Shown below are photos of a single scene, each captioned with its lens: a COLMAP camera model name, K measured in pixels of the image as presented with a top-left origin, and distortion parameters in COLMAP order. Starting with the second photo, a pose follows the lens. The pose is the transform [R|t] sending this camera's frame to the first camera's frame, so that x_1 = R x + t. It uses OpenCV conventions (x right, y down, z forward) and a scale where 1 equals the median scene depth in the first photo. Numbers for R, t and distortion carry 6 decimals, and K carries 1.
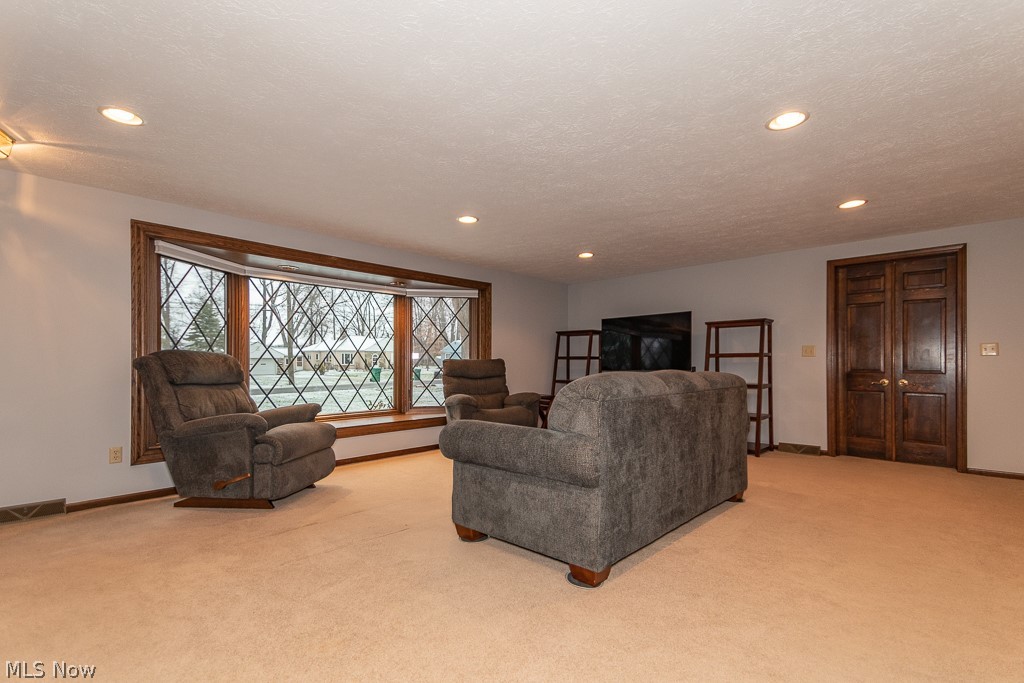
lens RADIAL K [[472.0, 0, 520.1], [0, 472.0, 363.9], [0, 0, 1]] dist [0.032238, -0.004525]
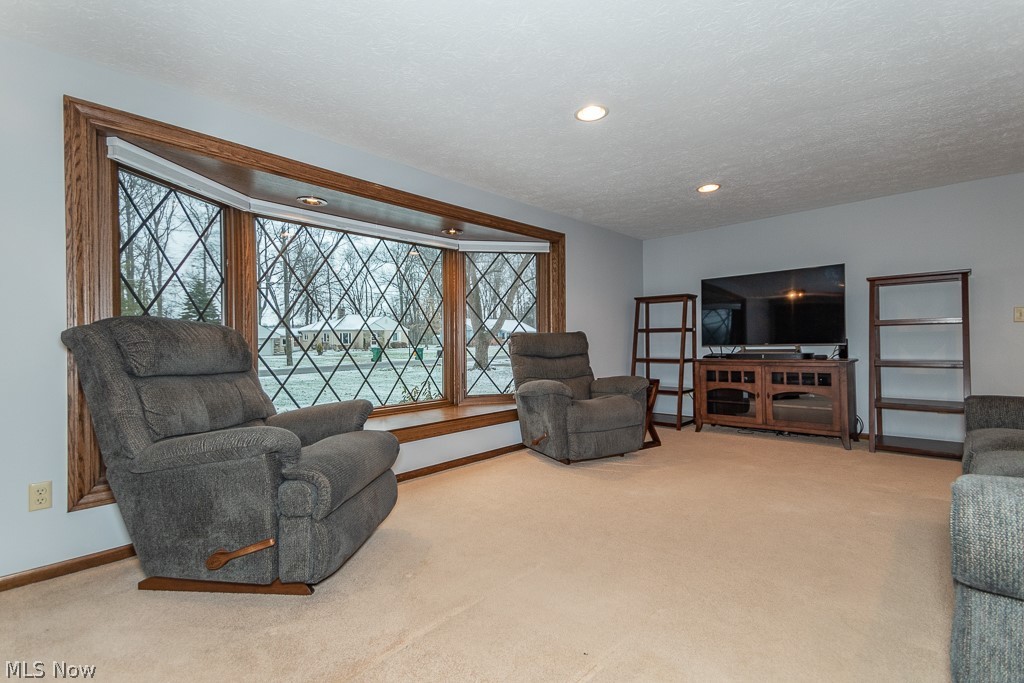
lens RADIAL K [[464.7, 0, 508.0], [0, 464.7, 341.0], [0, 0, 1]] dist [0.026540, -0.002282]
pose [[0.999935, -0.011253, -0.001822, -0.190545], [0.011247, 0.999932, -0.003026, 0.006499], [0.001856, 0.003005, 0.999994, 0.300617]]
